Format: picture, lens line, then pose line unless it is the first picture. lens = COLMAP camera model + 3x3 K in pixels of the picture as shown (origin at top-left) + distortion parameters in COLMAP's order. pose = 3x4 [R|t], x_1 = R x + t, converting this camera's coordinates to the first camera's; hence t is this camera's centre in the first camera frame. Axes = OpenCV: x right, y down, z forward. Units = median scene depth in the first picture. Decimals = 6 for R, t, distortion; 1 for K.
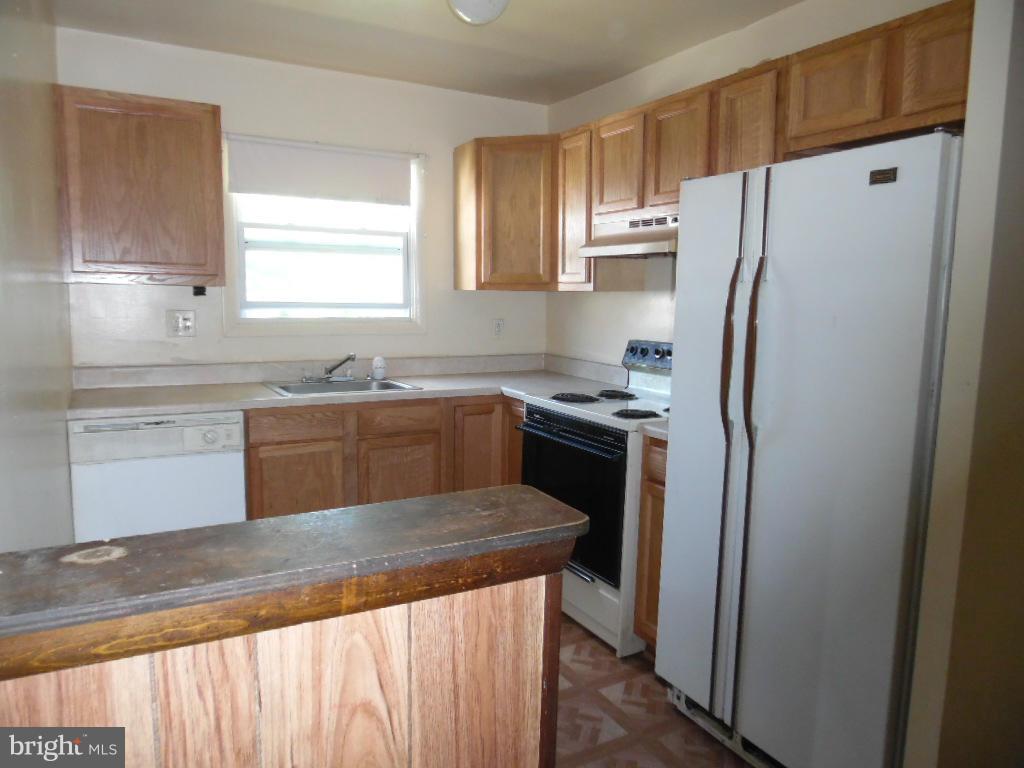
lens RADIAL K [[744.1, 0, 516.4], [0, 744.1, 388.4], [0, 0, 1]] dist [-0.004794, -0.008856]
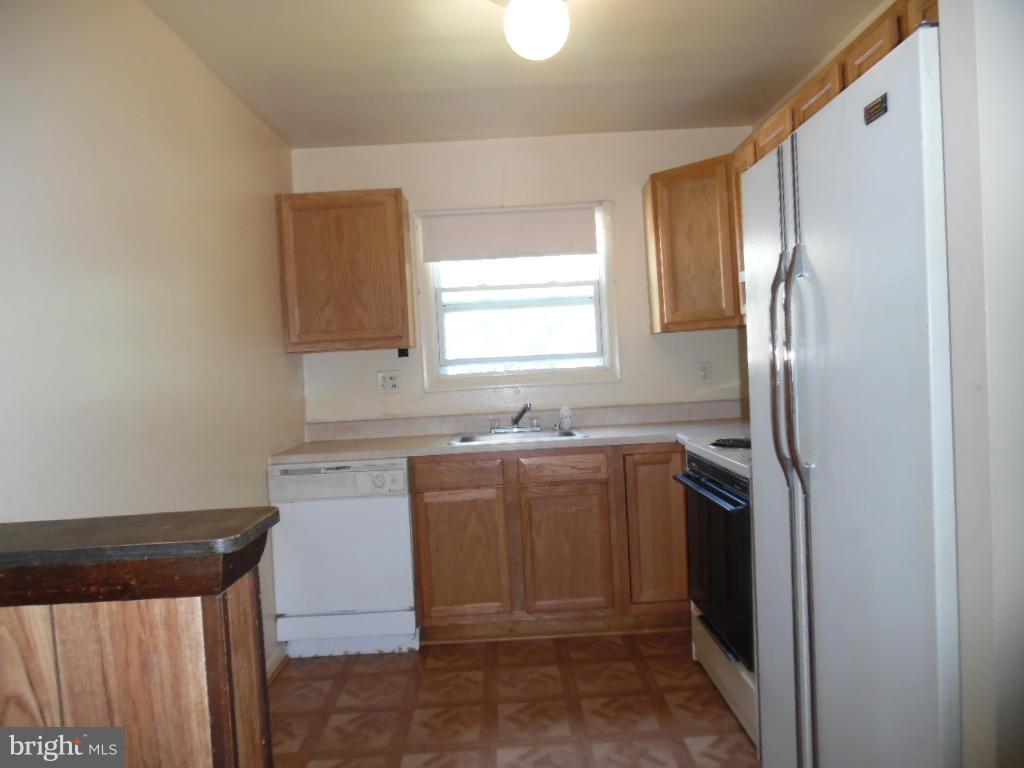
lens RADIAL K [[744.1, 0, 516.4], [0, 744.1, 388.4], [0, 0, 1]] dist [-0.004794, -0.008856]
pose [[0.871379, -0.048381, -0.488219, 0.283693], [0.005387, 0.996009, -0.089087, 0.024871], [0.490581, 0.074998, 0.868162, 0.119768]]
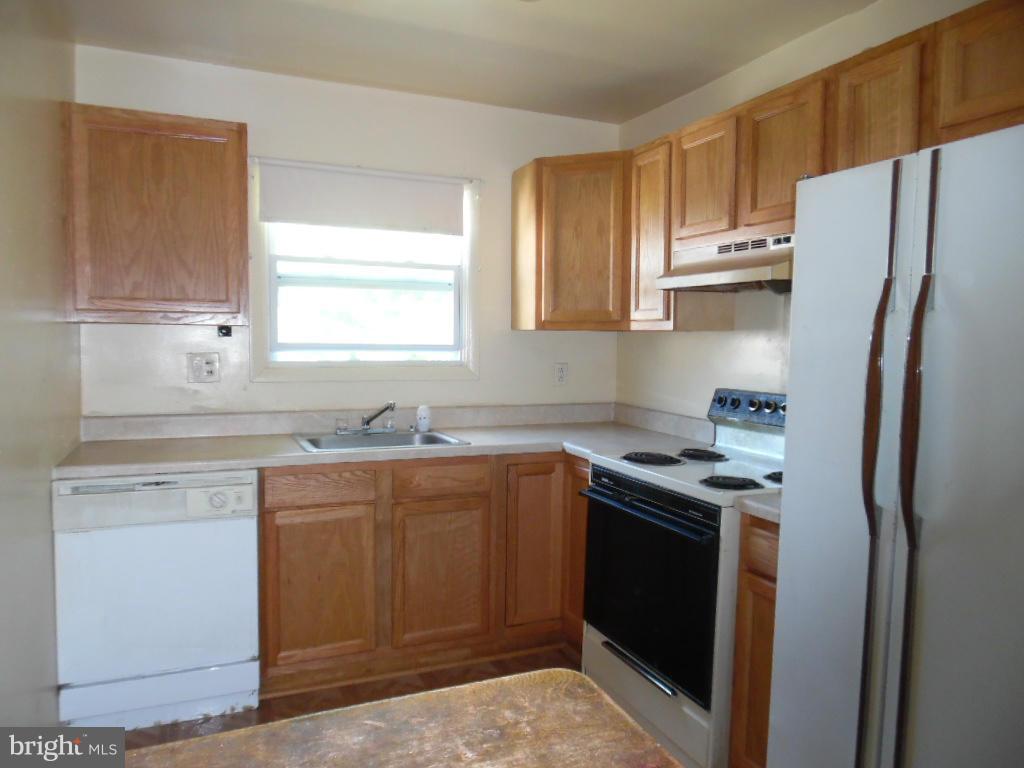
lens RADIAL K [[730.6, 0, 507.7], [0, 730.6, 386.5], [0, 0, 1]] dist [-0.006180, -0.000976]
pose [[0.994190, 0.005573, -0.107491, 0.007254], [-0.012034, 0.998153, -0.059552, -0.017422], [0.106960, 0.060500, 0.992421, 0.178706]]
